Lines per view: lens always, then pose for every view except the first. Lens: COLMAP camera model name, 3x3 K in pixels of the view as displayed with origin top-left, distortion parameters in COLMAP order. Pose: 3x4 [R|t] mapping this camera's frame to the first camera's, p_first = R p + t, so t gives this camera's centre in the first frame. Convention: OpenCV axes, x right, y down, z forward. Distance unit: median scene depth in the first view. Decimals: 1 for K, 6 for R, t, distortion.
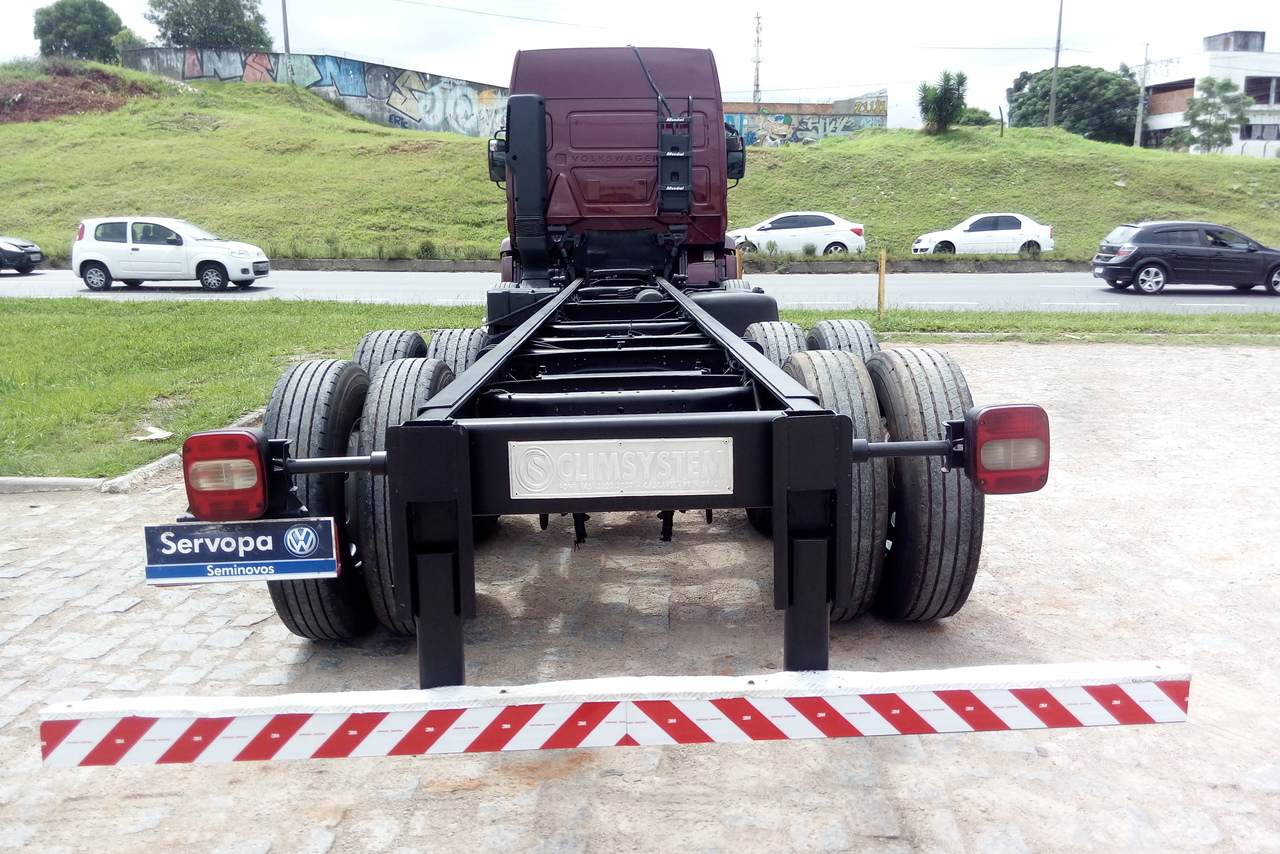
lens RADIAL K [[1070.1, 0, 652.7], [0, 1070.1, 424.2], [0, 0, 1]] dist [0.056277, -0.093025]
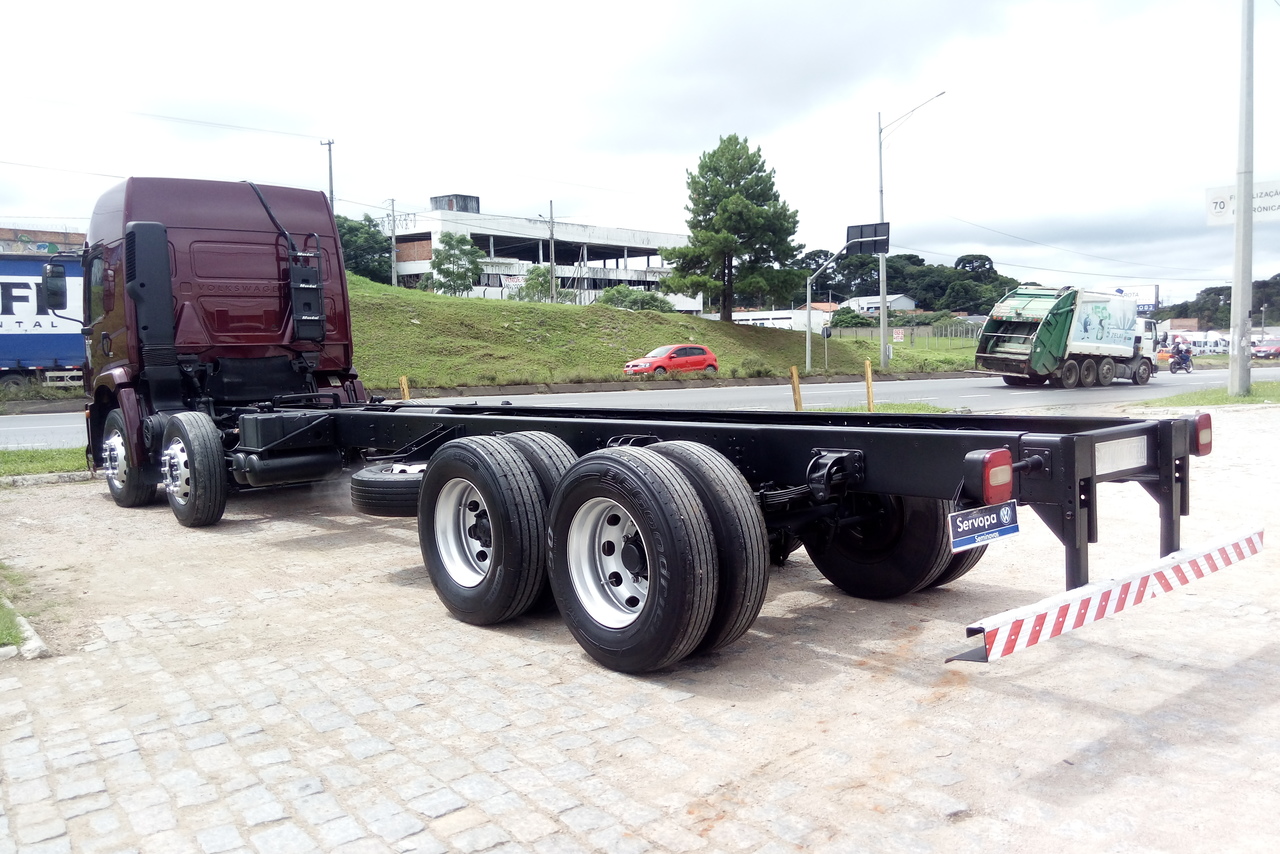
lens RADIAL K [[1060.6, 0, 646.9], [0, 1060.6, 431.2], [0, 0, 1]] dist [0.089545, -0.179035]
pose [[0.783133, -0.056243, 0.619306, -0.072802], [0.128009, 0.989153, -0.072040, 0.001115], [-0.608536, 0.135693, 0.781838, 0.000735]]
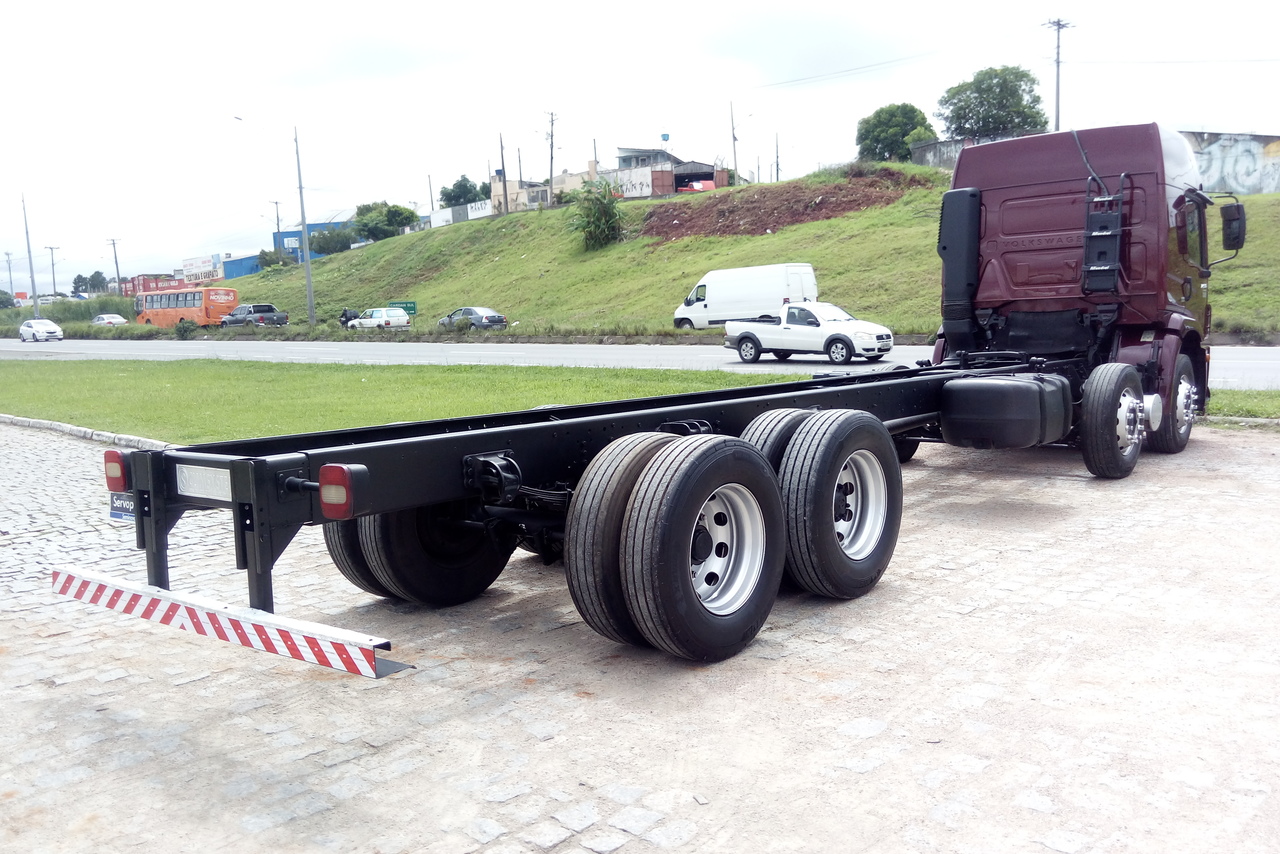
lens RADIAL K [[1060.6, 0, 646.9], [0, 1060.6, 431.2], [0, 0, 1]] dist [0.089545, -0.179035]
pose [[0.754094, 0.051192, -0.654769, 0.069020], [-0.088616, 0.995772, -0.024205, -0.002738], [0.650761, 0.076276, 0.755442, 0.003394]]
